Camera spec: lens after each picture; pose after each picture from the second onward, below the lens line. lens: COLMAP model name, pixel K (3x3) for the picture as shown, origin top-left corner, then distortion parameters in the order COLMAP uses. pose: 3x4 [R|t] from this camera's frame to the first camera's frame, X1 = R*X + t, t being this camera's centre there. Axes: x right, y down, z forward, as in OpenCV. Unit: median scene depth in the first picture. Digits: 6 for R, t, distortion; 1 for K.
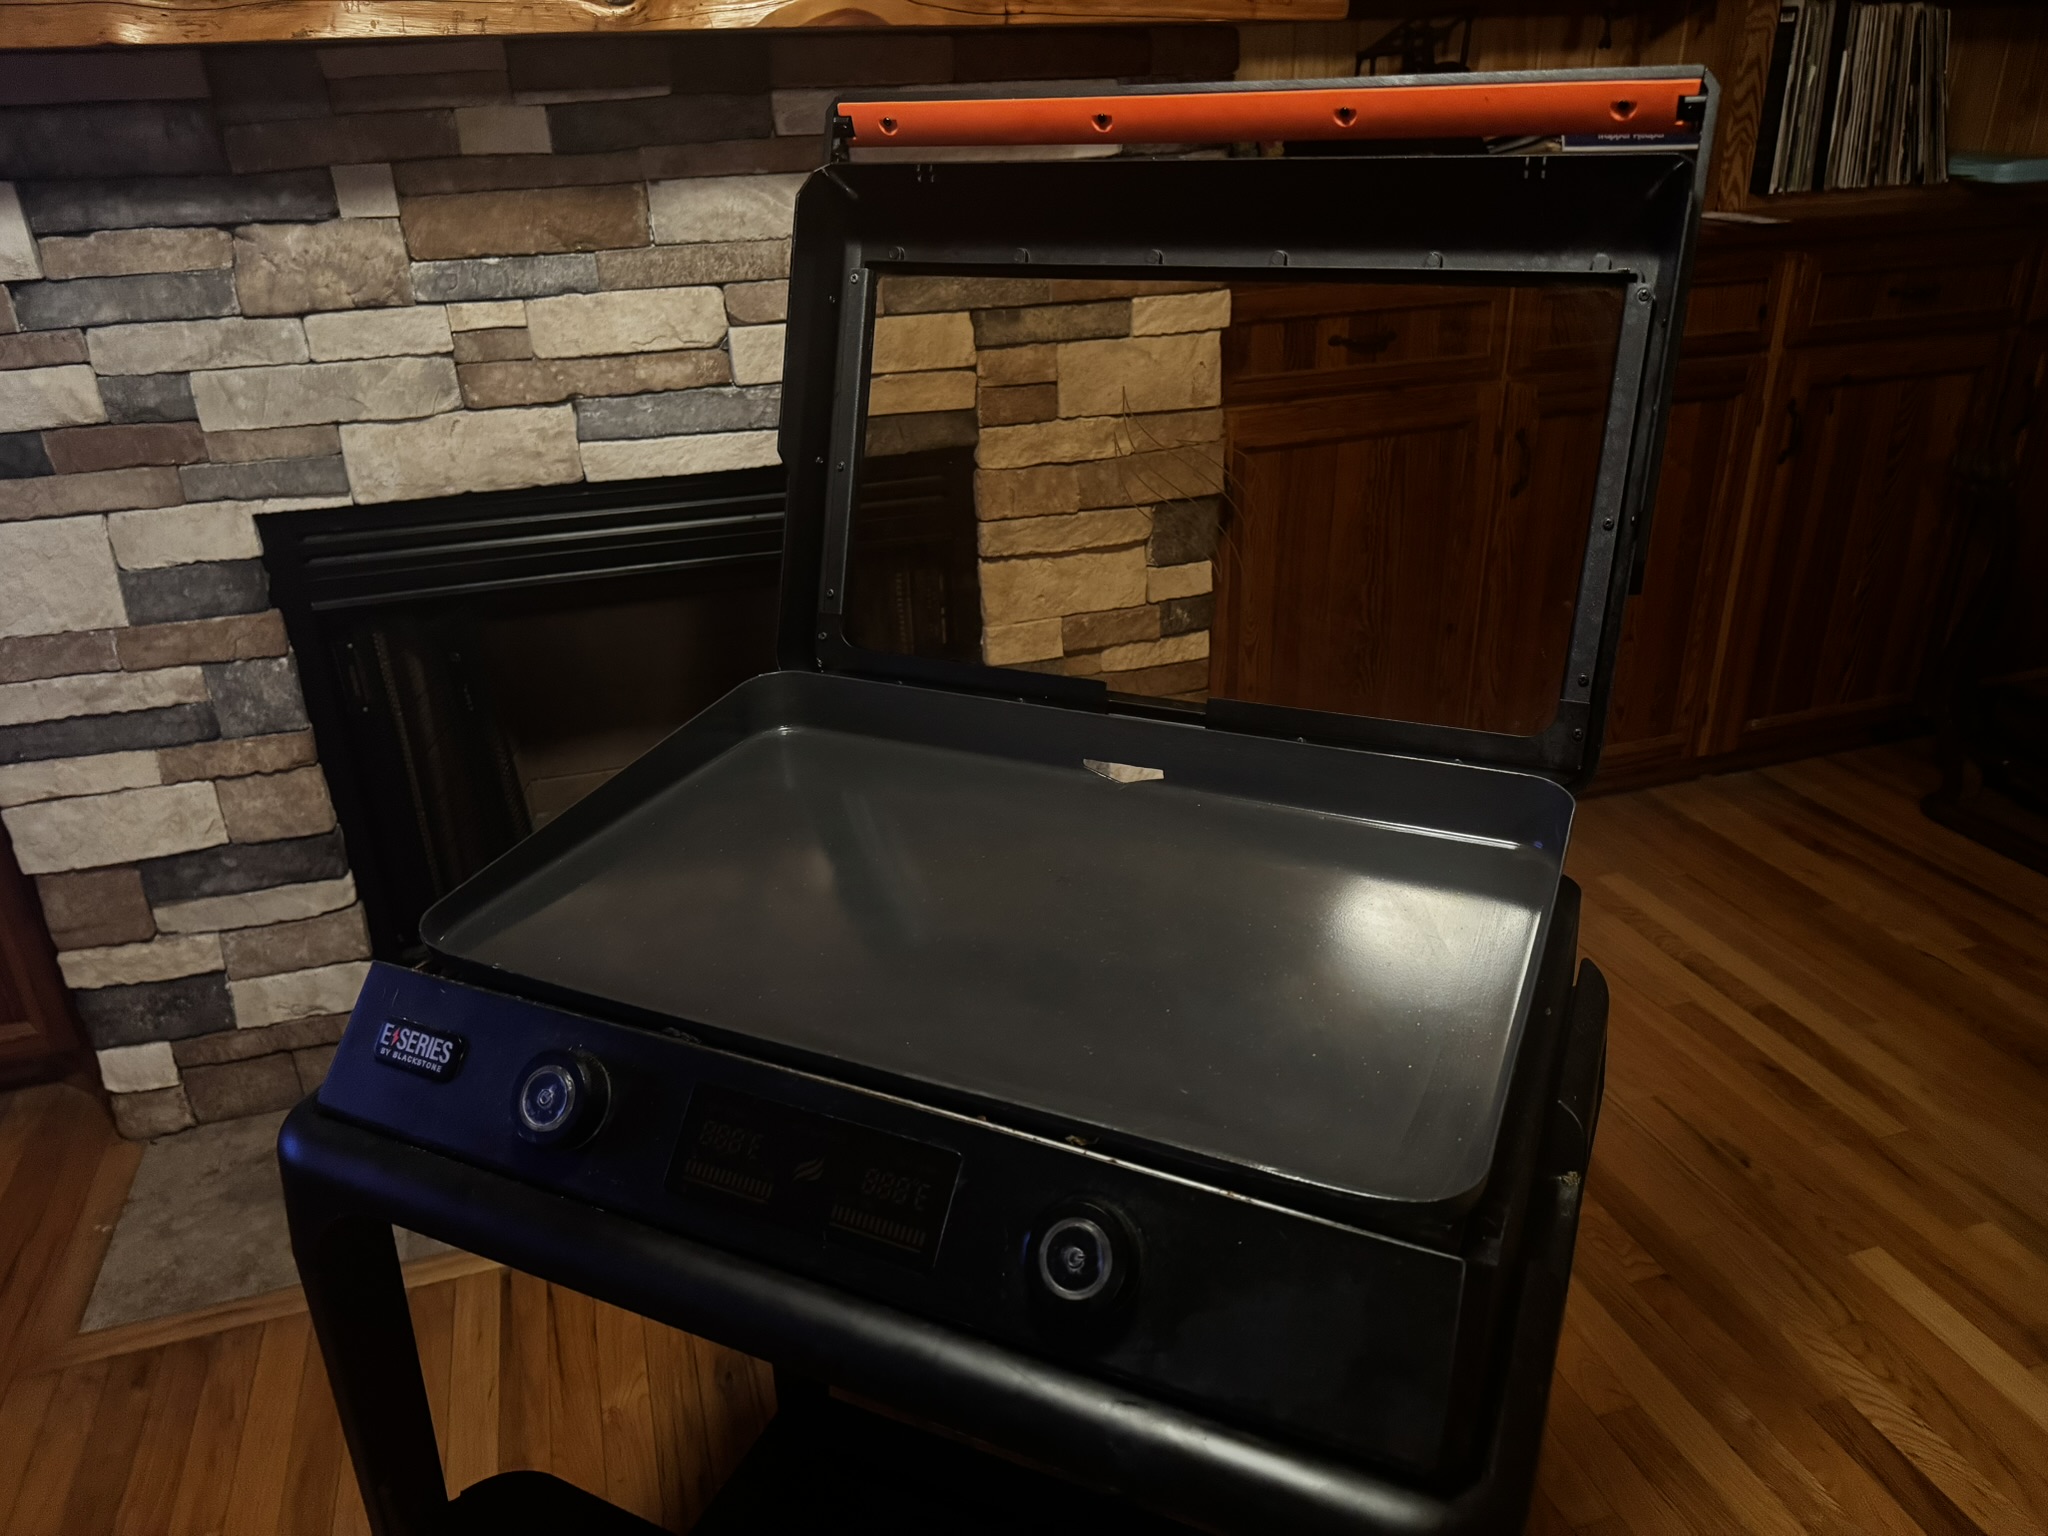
lens RADIAL K [[1462.8, 0, 1018.7], [0, 1462.8, 742.7], [0, 0, 1]] dist [0.013261, -0.025374]
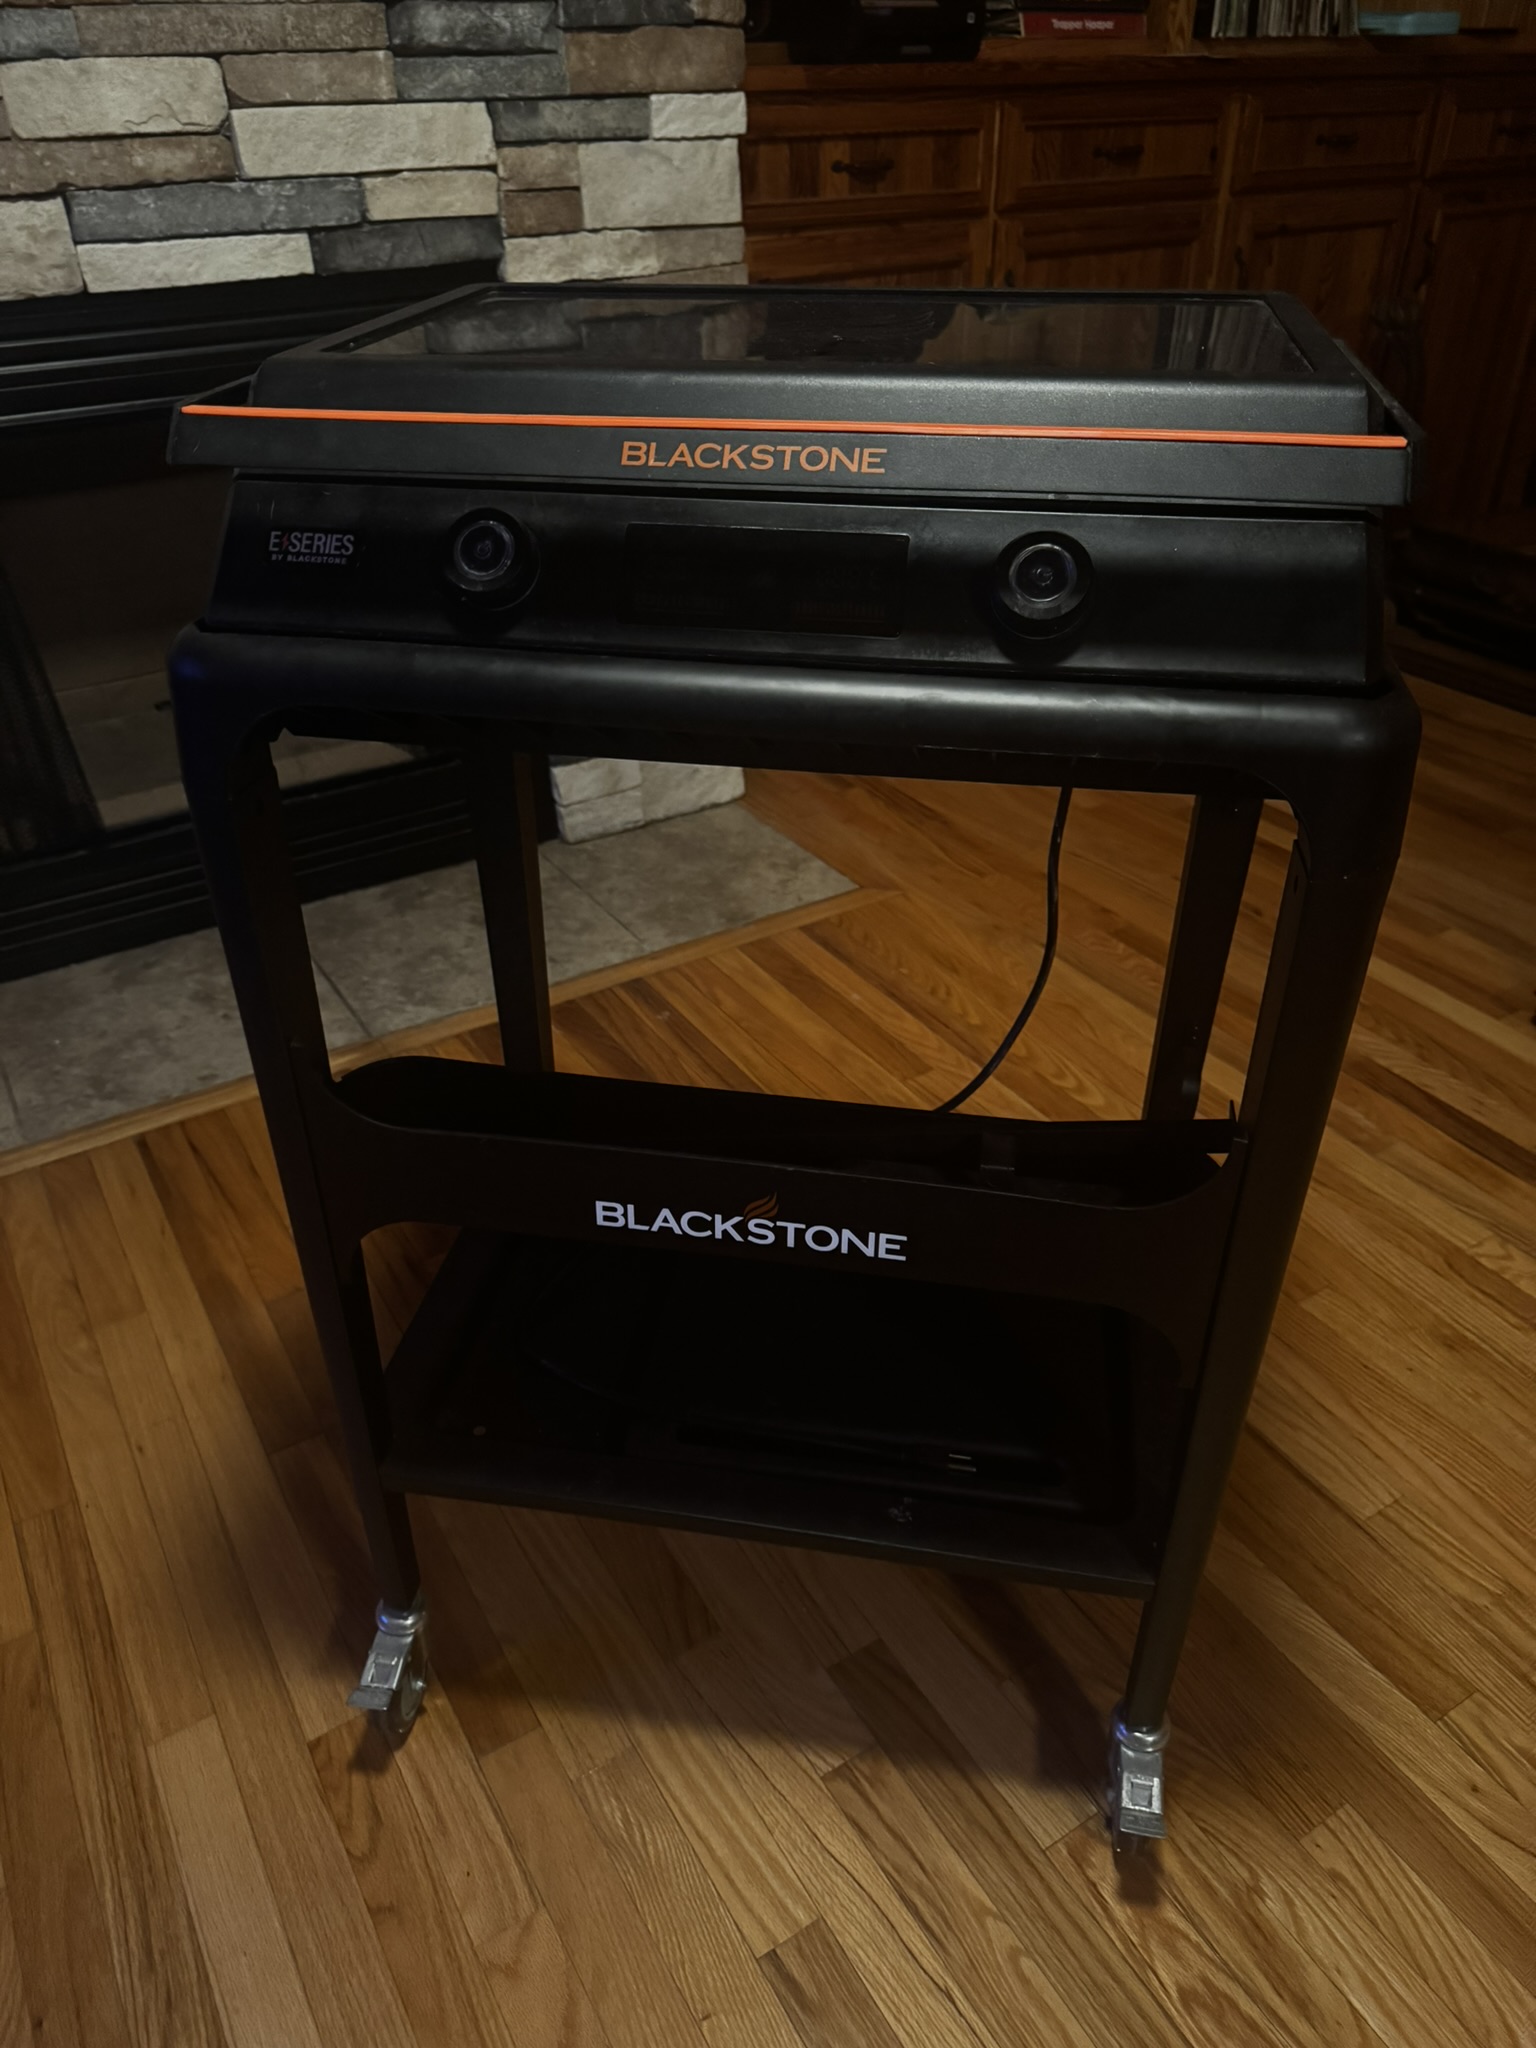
lens RADIAL K [[1485.7, 0, 768.0], [0, 1485.7, 1024.0], [0, 0, 1]] dist [-0.012885, -0.001285]
pose [[0.968344, -0.122034, 0.217756, -0.141366], [0.087438, 0.982908, 0.162008, 0.155648], [-0.233804, -0.137839, 0.962463, -0.042167]]
